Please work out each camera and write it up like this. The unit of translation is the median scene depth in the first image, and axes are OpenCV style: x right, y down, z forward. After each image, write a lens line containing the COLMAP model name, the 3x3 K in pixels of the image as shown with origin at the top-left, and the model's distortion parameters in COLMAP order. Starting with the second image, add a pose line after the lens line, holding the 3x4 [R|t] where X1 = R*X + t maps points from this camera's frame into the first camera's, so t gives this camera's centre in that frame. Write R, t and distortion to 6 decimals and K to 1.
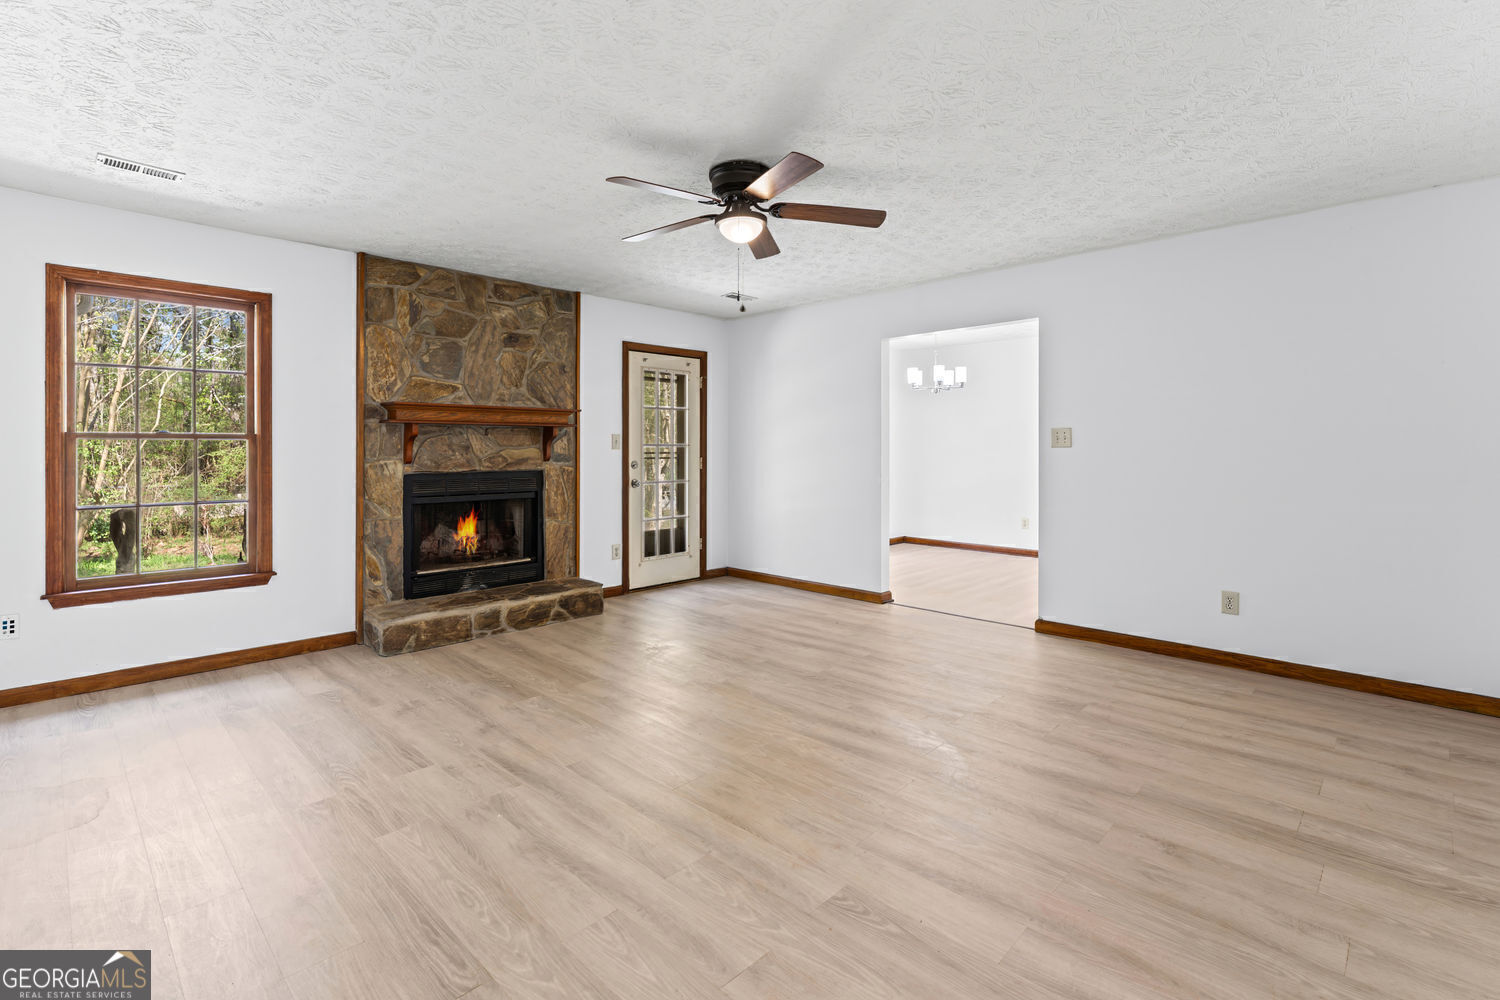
lens RADIAL K [[691.6, 0, 748.5], [0, 691.6, 455.2], [0, 0, 1]] dist [-0.000121, -0.000146]
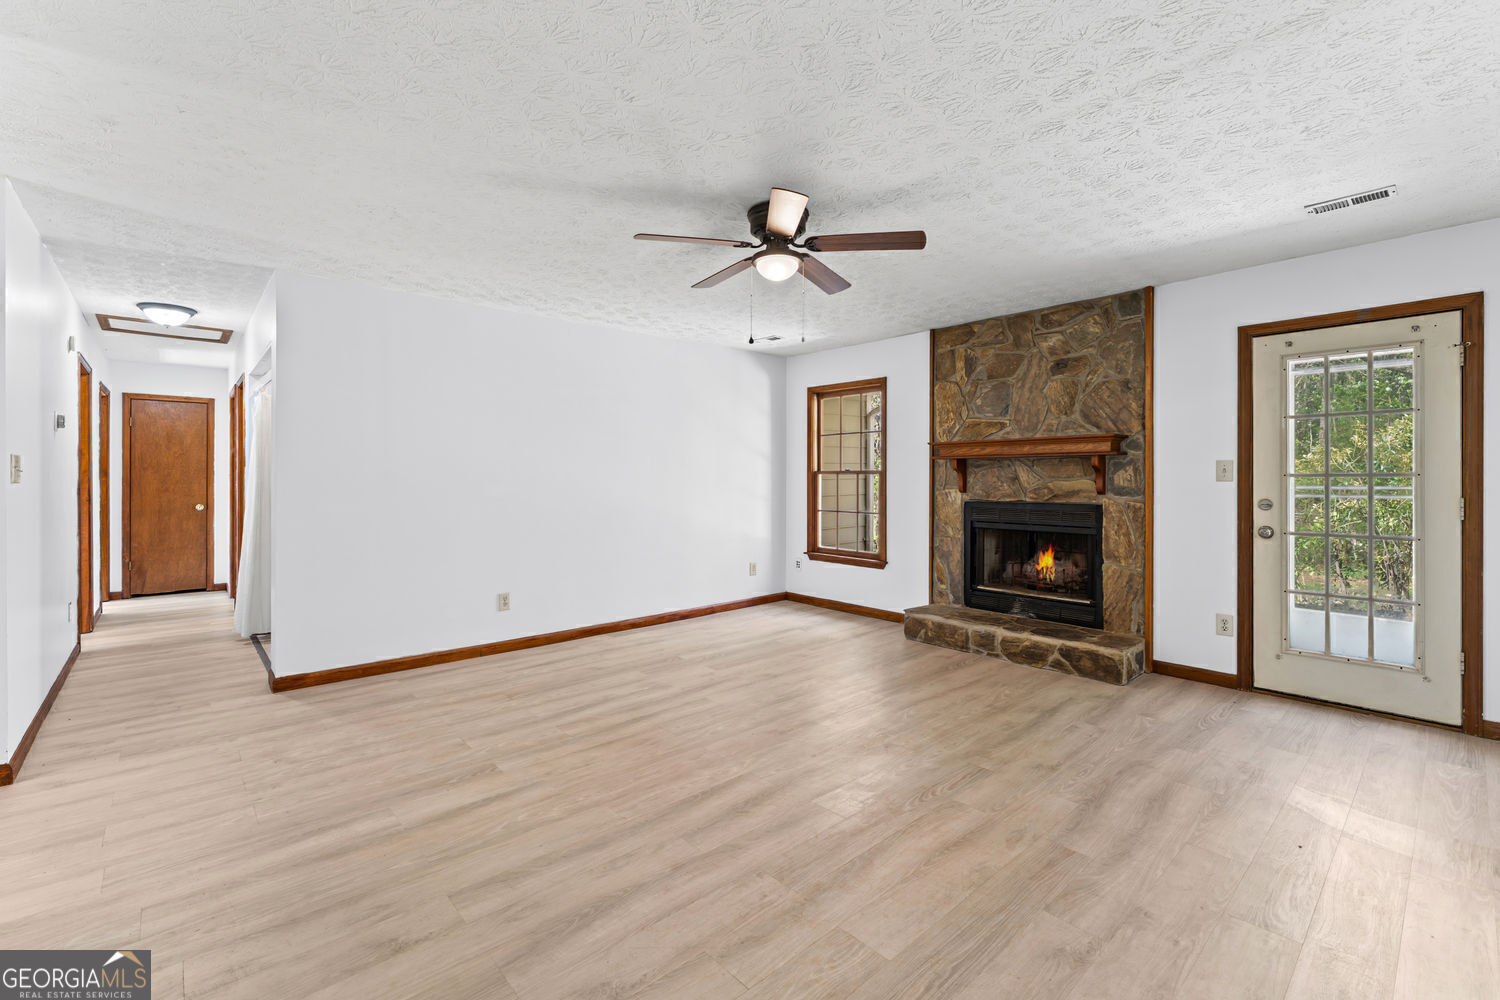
lens RADIAL K [[649.6, 0, 744.5], [0, 649.6, 482.8], [0, 0, 1]] dist [-0.001190, -0.000067]
pose [[-0.074244, 0.007205, -0.997214, 0.645304], [-0.009371, 0.999925, 0.007922, -0.009656], [0.997196, 0.009933, -0.074171, 0.694646]]
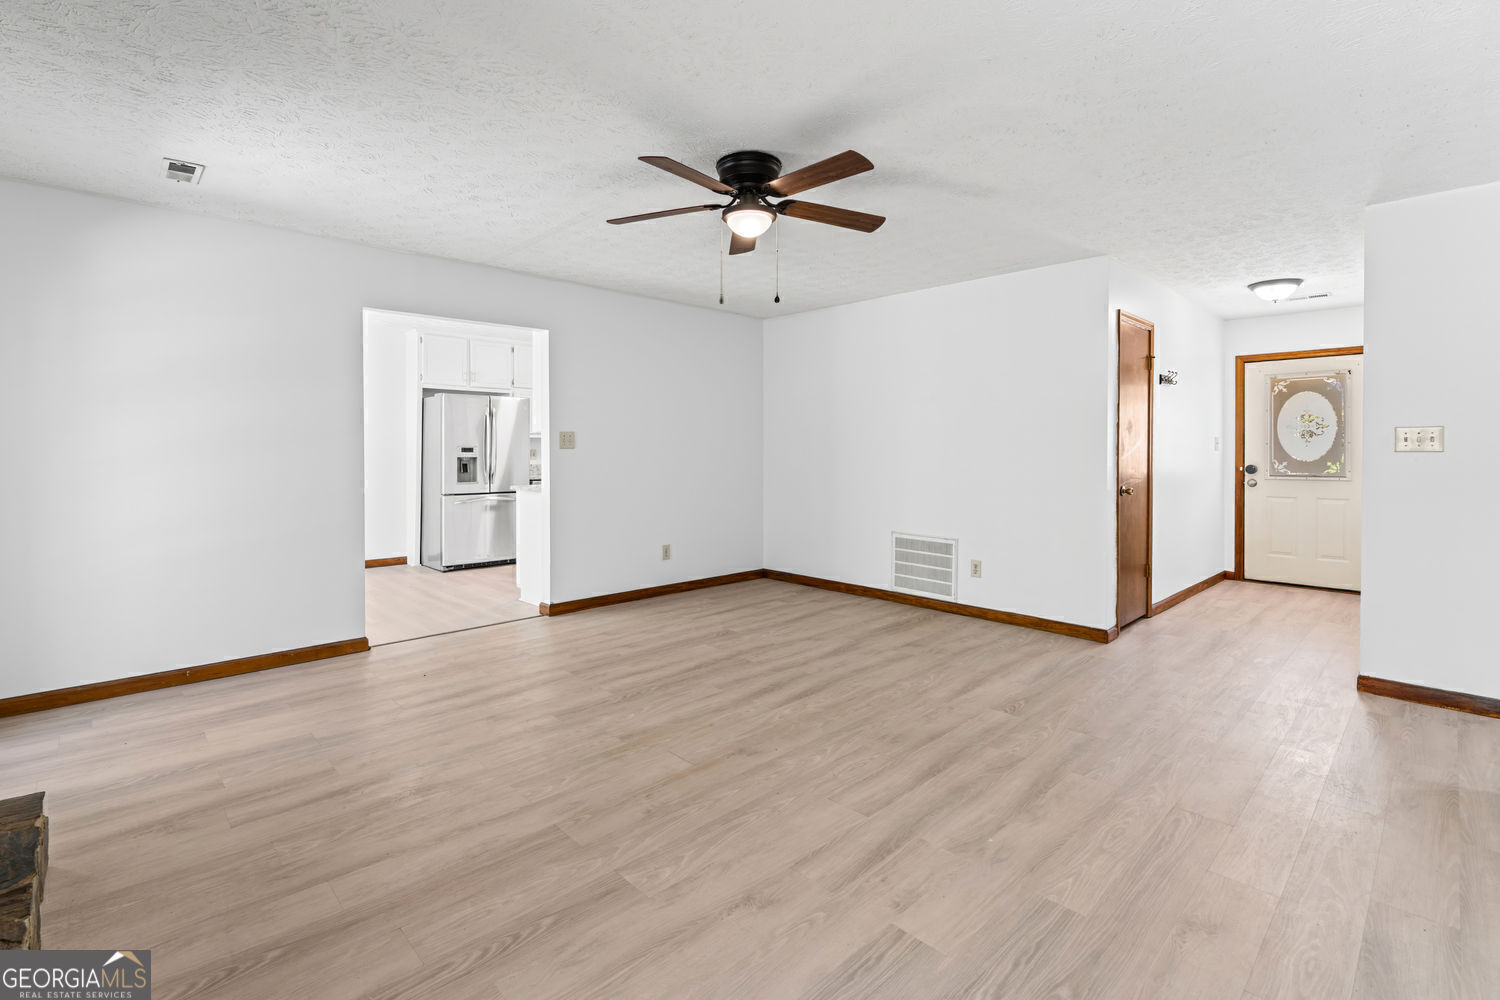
lens RADIAL K [[675.0, 0, 747.6], [0, 675.0, 466.2], [0, 0, 1]] dist [-0.000659, -0.000194]
pose [[0.036445, -0.023560, 0.999058, -0.647962], [0.008129, 0.999696, 0.023278, -0.005449], [-0.999303, 0.007273, 0.036625, 0.656209]]
